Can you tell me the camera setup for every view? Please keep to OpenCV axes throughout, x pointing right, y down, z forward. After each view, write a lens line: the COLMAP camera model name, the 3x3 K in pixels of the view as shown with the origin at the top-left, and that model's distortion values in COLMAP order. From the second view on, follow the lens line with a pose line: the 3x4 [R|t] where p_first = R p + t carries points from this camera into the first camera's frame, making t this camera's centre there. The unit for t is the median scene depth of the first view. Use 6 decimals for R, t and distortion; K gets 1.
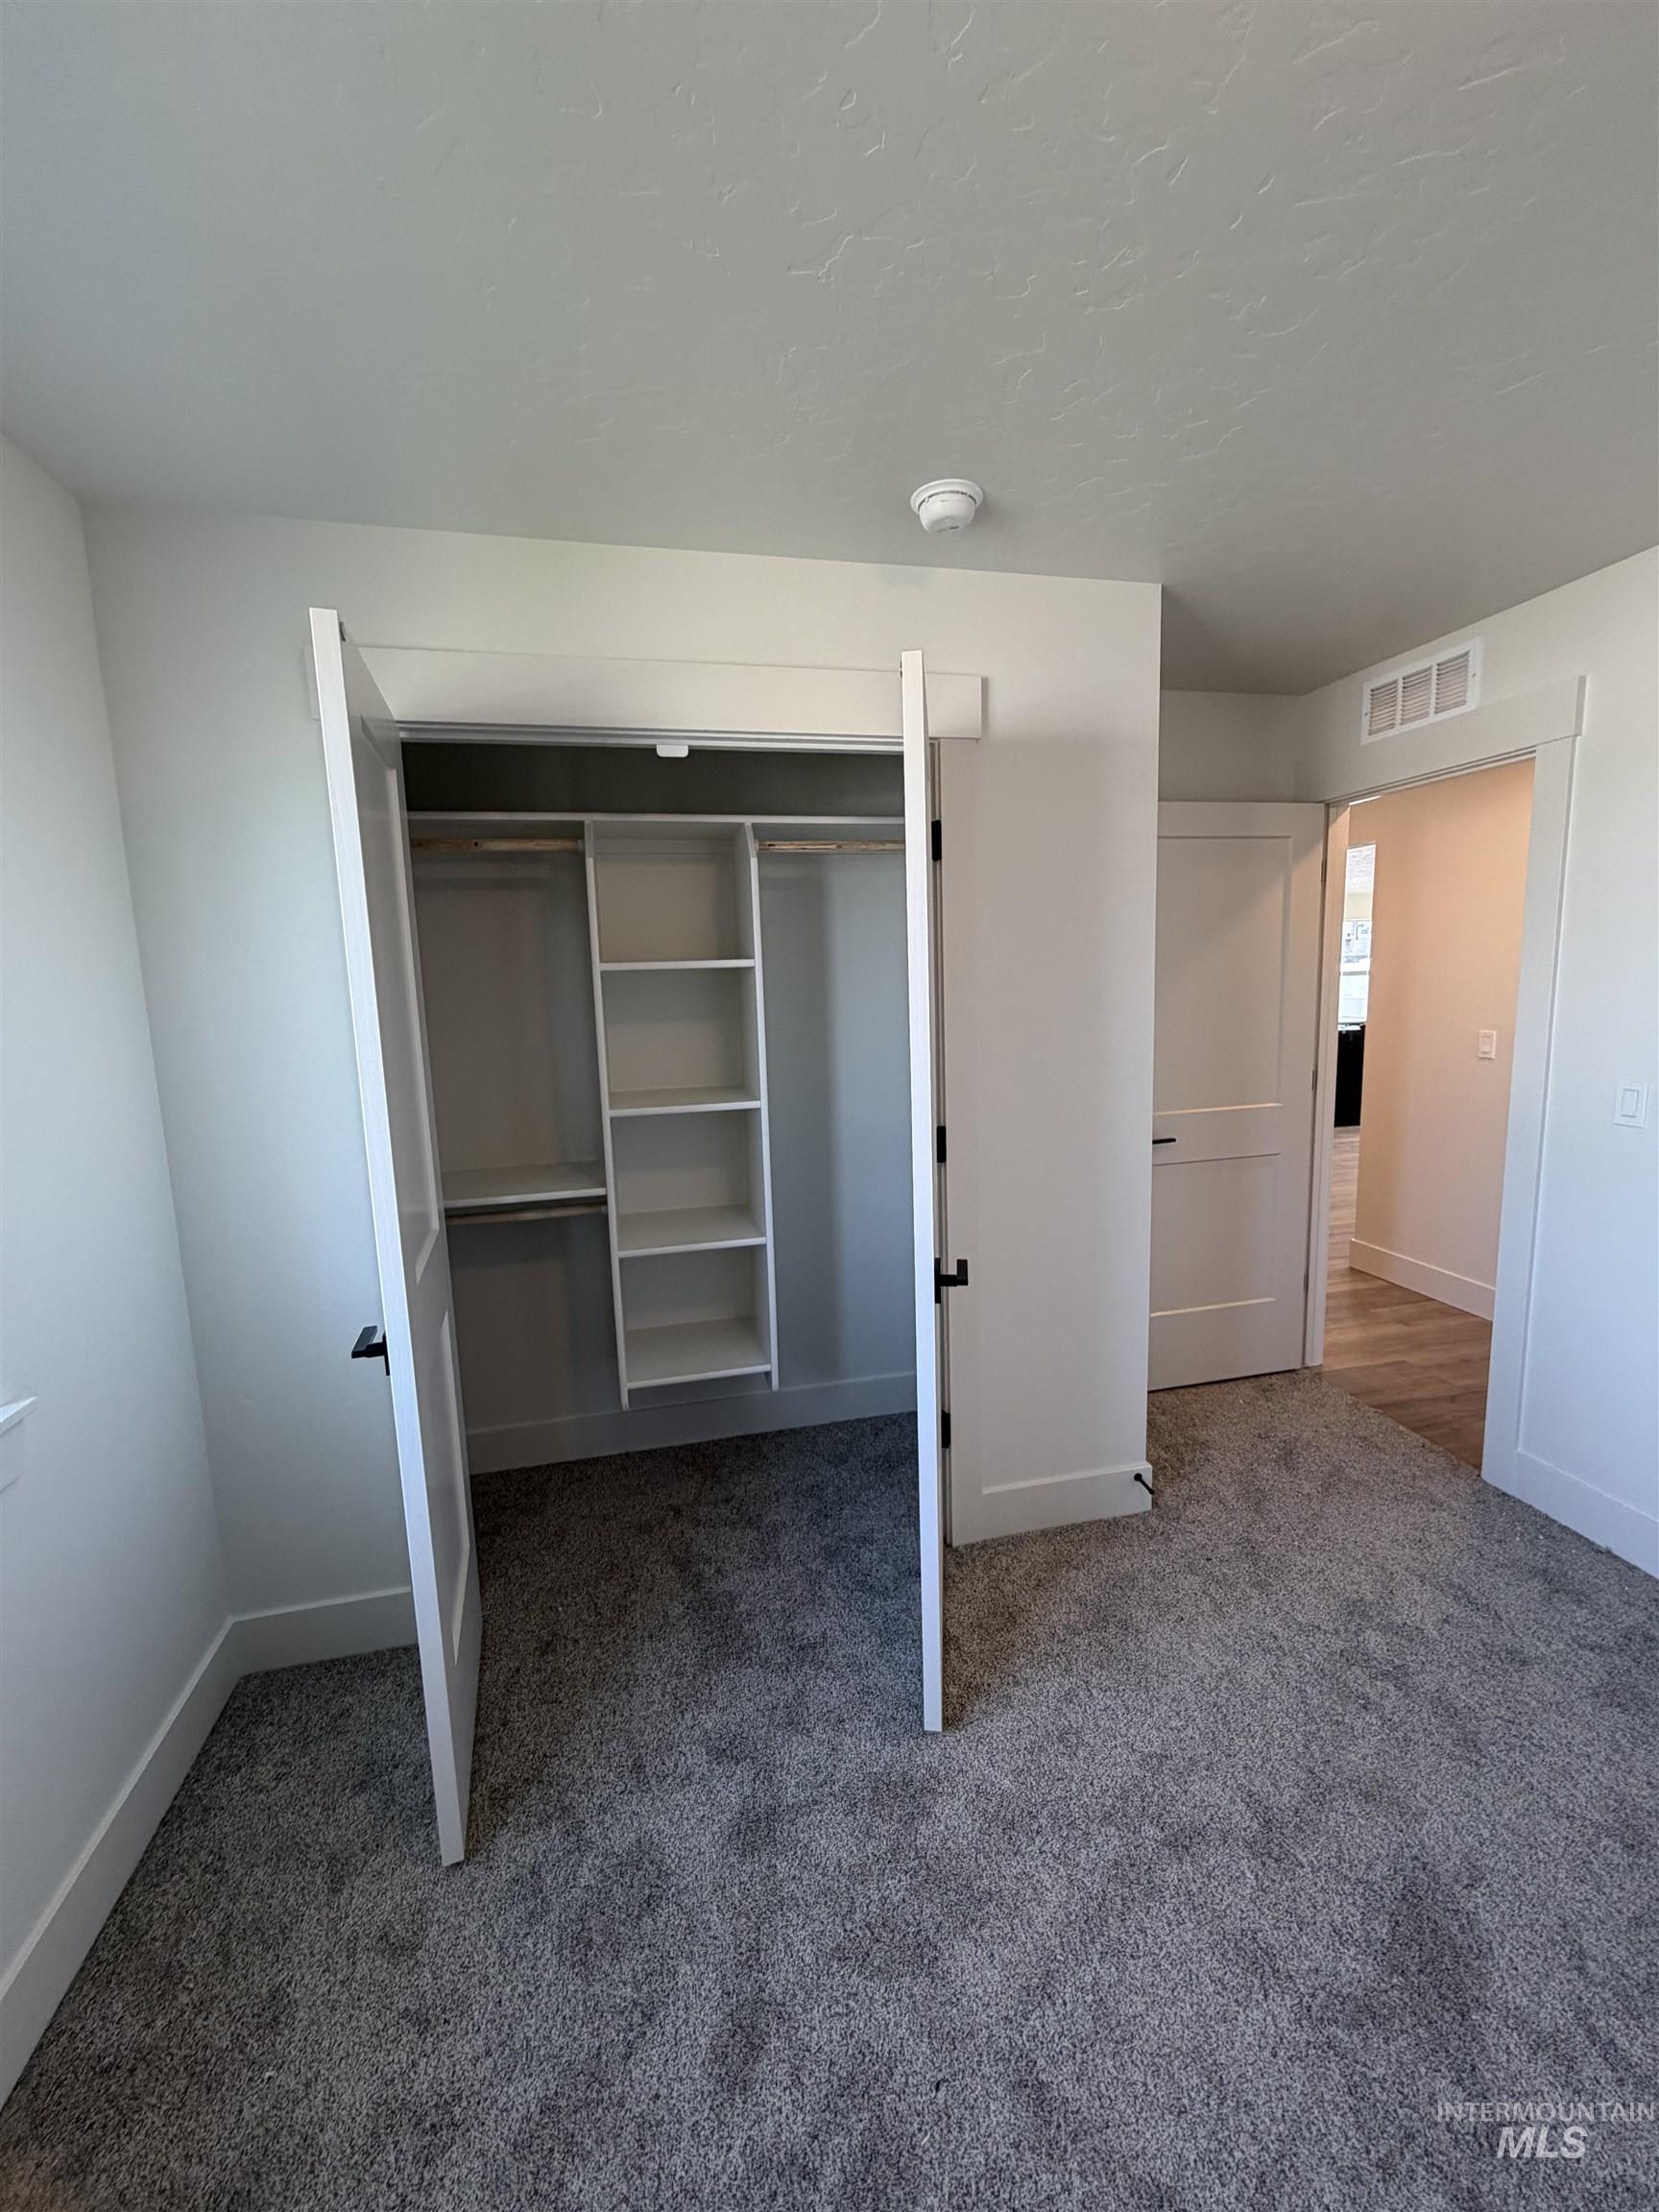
lens RADIAL K [[884.7, 0, 832.9], [0, 884.7, 1100.1], [0, 0, 1]] dist [0.002500, 0.000001]
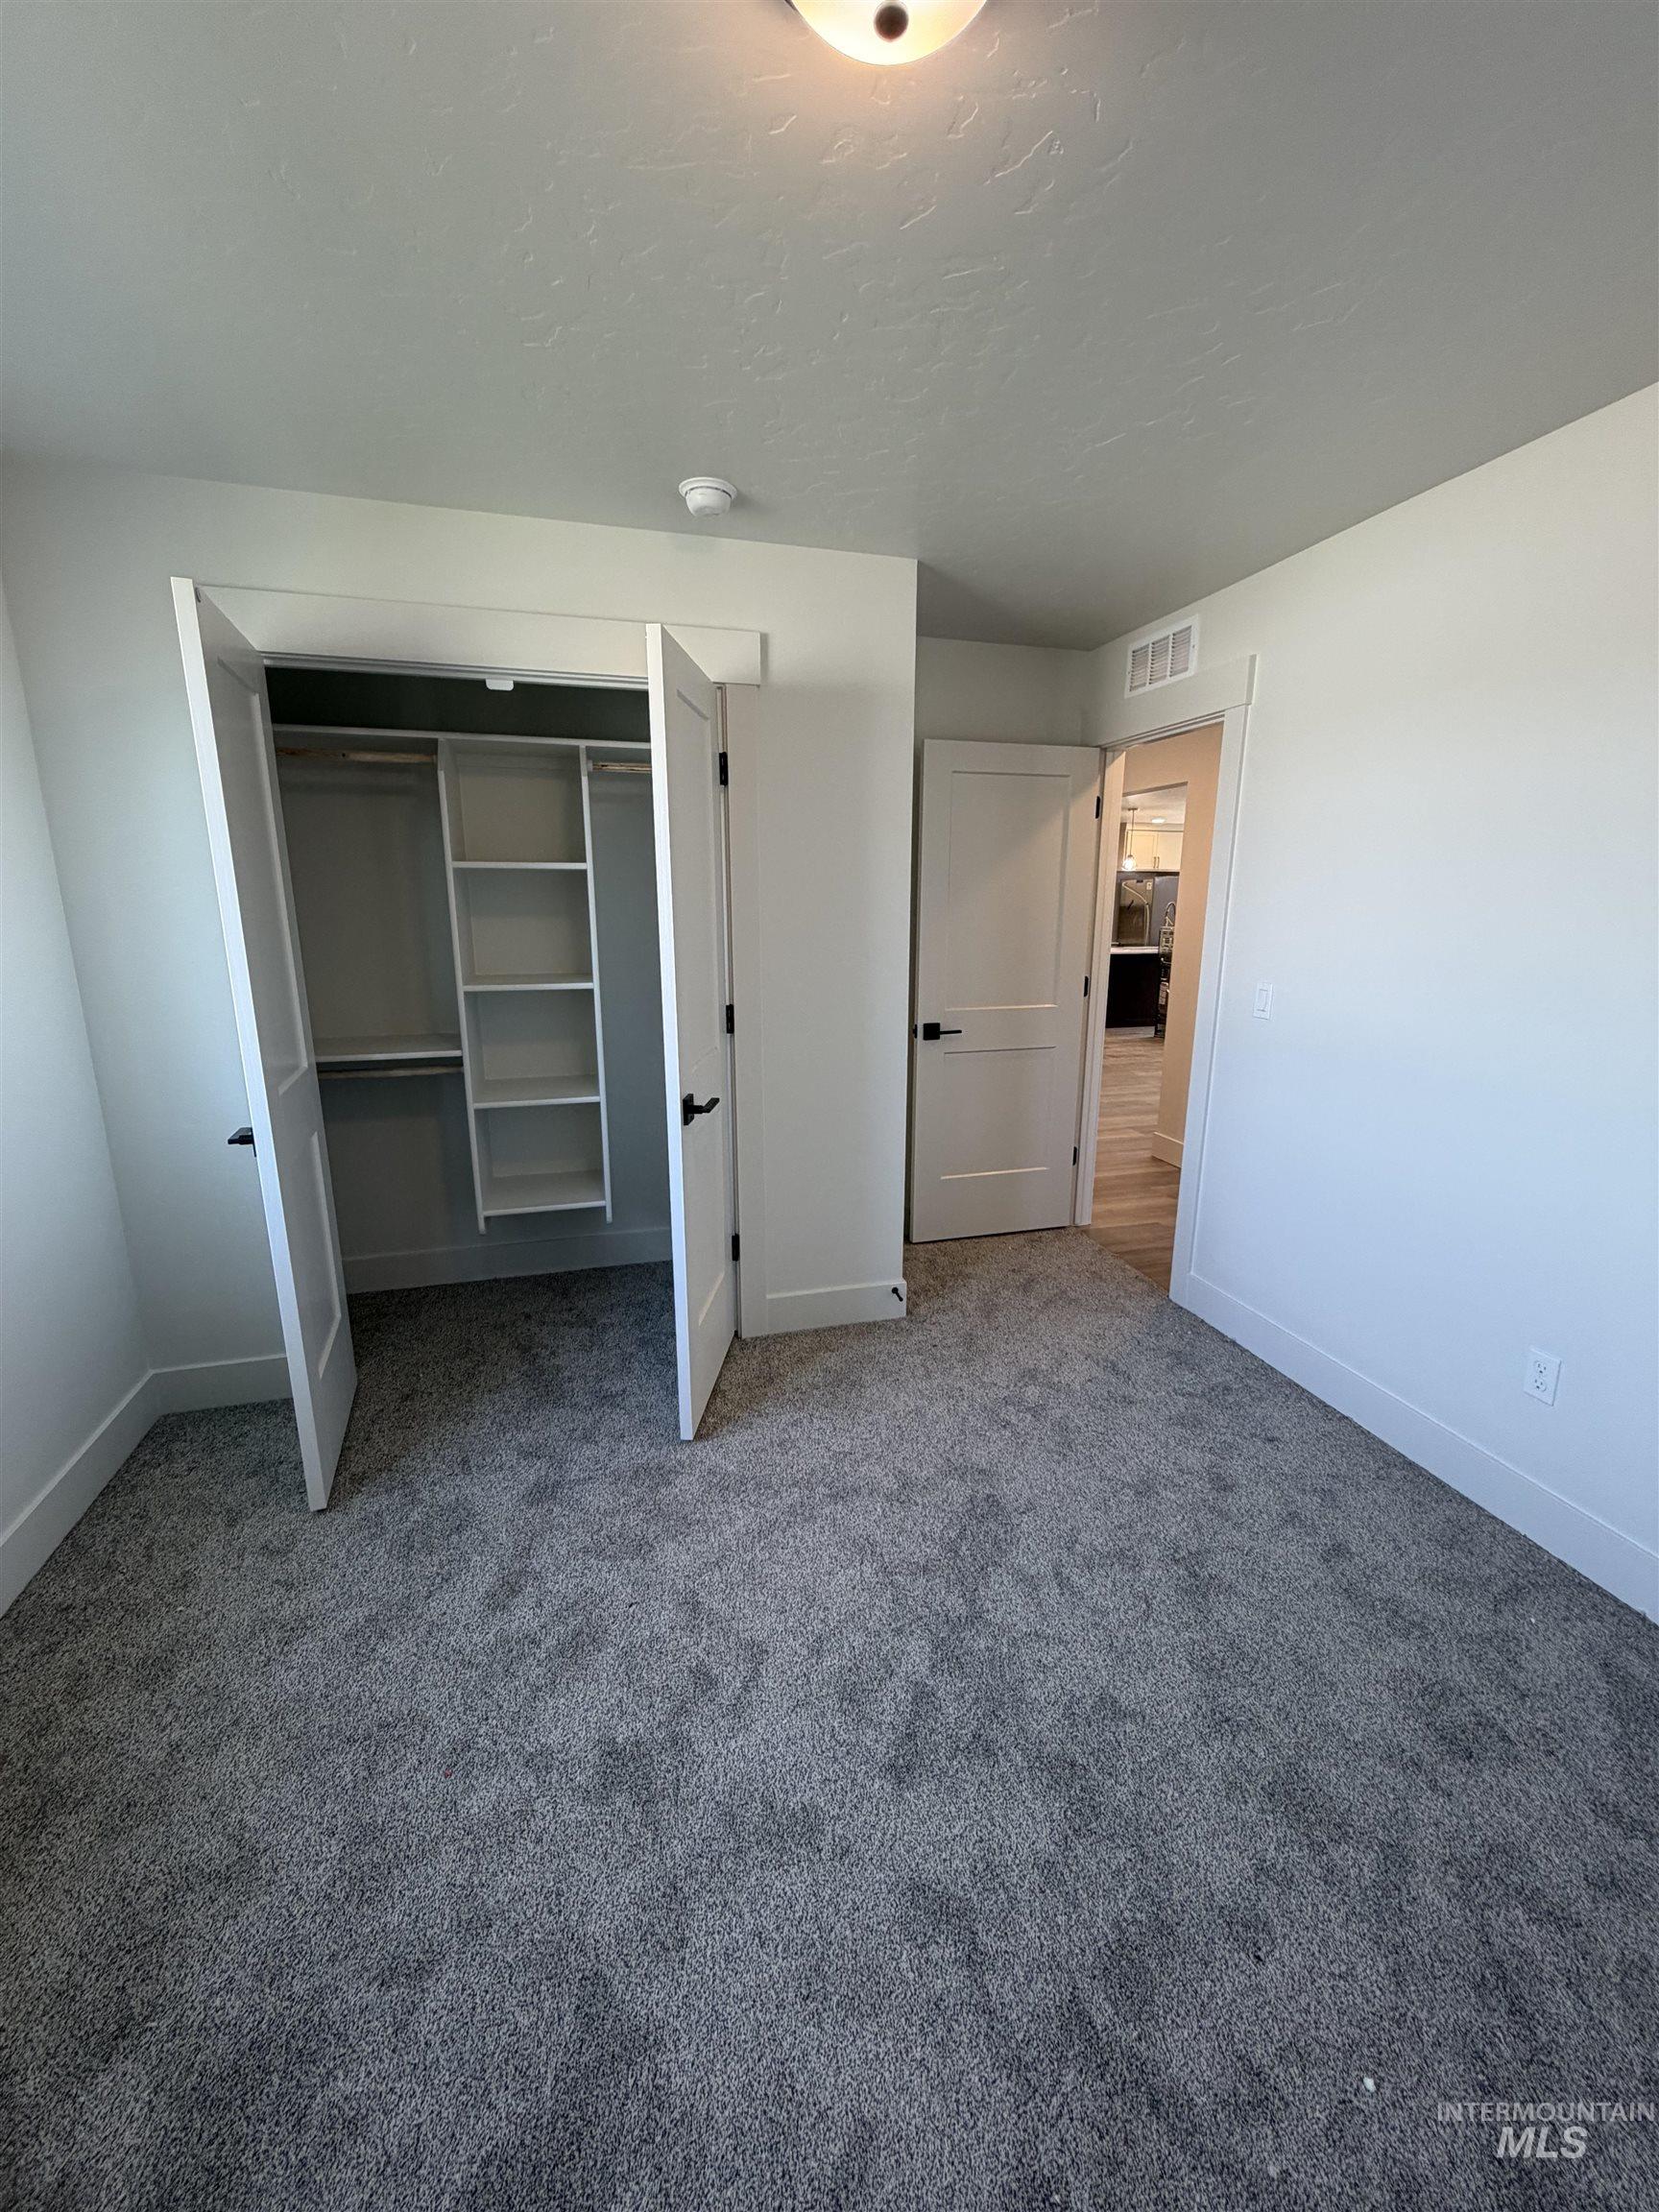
lens RADIAL K [[884.7, 0, 832.9], [0, 884.7, 1100.1], [0, 0, 1]] dist [0.002500, 0.000001]
pose [[0.998246, 0.021776, 0.055058, 0.210691], [-0.026456, 0.995965, 0.085752, 0.055734], [-0.052968, -0.087058, 0.994794, -0.272786]]
